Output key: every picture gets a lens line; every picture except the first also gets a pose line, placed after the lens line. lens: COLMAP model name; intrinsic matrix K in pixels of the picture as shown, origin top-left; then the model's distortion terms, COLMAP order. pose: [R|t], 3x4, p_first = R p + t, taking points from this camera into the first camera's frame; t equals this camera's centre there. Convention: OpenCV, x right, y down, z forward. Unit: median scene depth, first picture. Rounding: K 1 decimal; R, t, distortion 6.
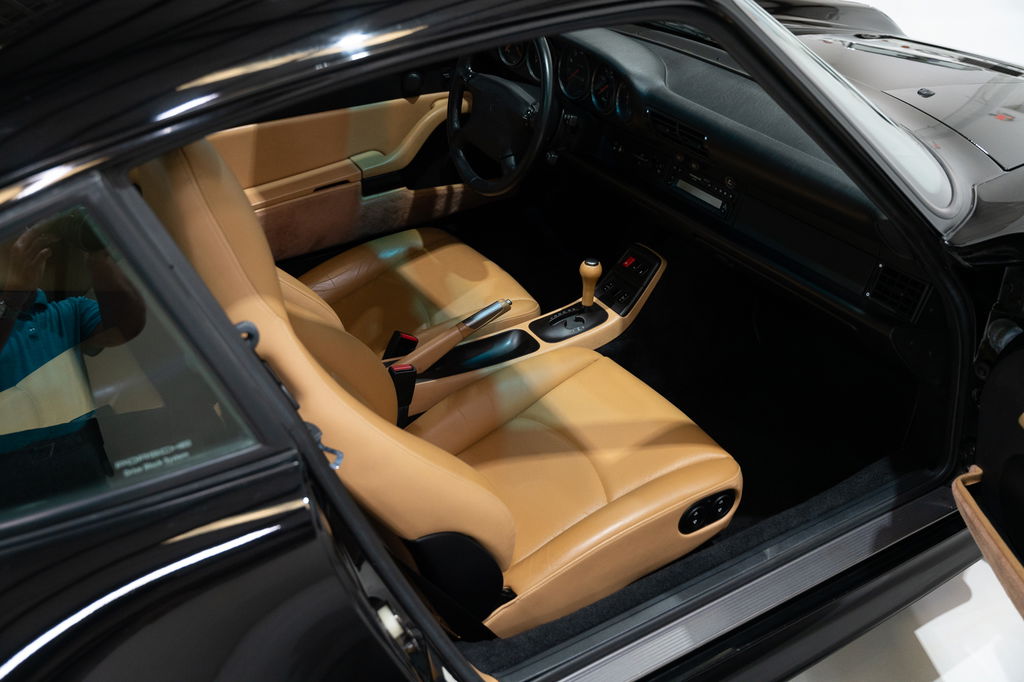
lens RADIAL K [[1017.4, 0, 516.1], [0, 1017.4, 343.4], [0, 0, 1]] dist [0.013202, 0.000000]
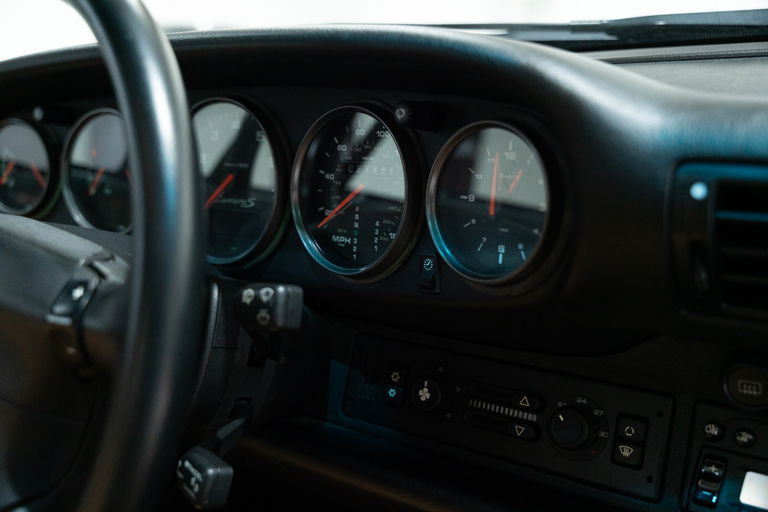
lens RADIAL K [[763.0, 0, 383.1], [0, 763.0, 252.4], [0, 0, 1]] dist [0.013202, 0.000000]
pose [[0.920204, -0.095722, 0.379556, 0.010986], [0.221182, 0.927160, -0.302413, -0.166274], [-0.322961, 0.362232, 0.874348, 0.804701]]
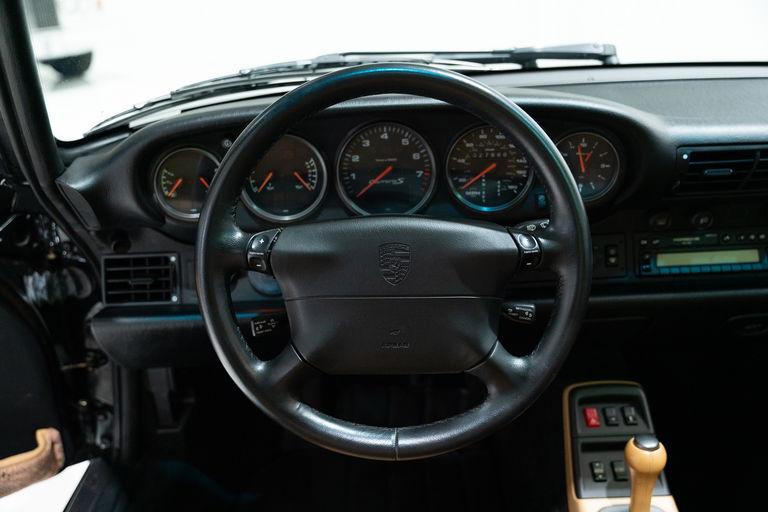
lens RADIAL K [[763.0, 0, 379.8], [0, 763.0, 260.6], [0, 0, 1]] dist [0.013202, 0.000000]
pose [[0.476253, -0.337370, 0.812013, -0.303789], [0.486403, 0.870393, 0.076345, -0.267527], [-0.732526, 0.358606, 0.578625, 0.809247]]
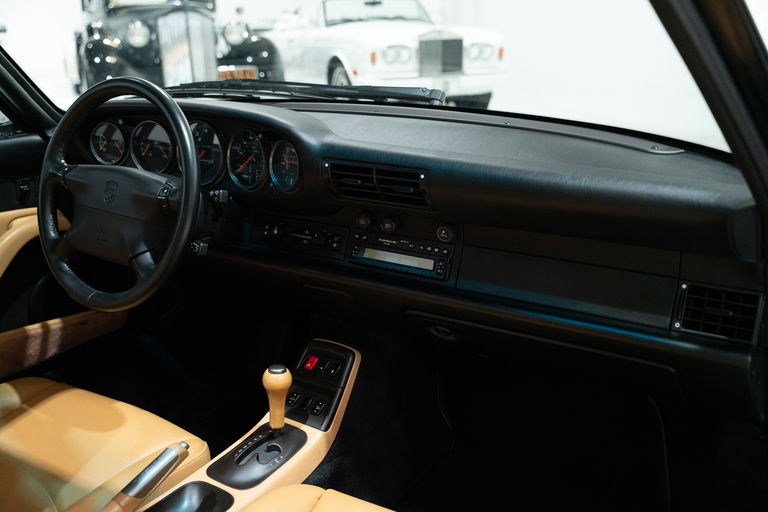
lens RADIAL K [[763.0, 0, 384.1], [0, 763.0, 257.0], [0, 0, 1]] dist [0.013202, 0.000000]
pose [[0.901509, -0.131401, 0.412329, -0.078729], [0.231455, 0.951465, -0.202837, -0.024184], [-0.365664, 0.278295, 0.888168, 0.424491]]
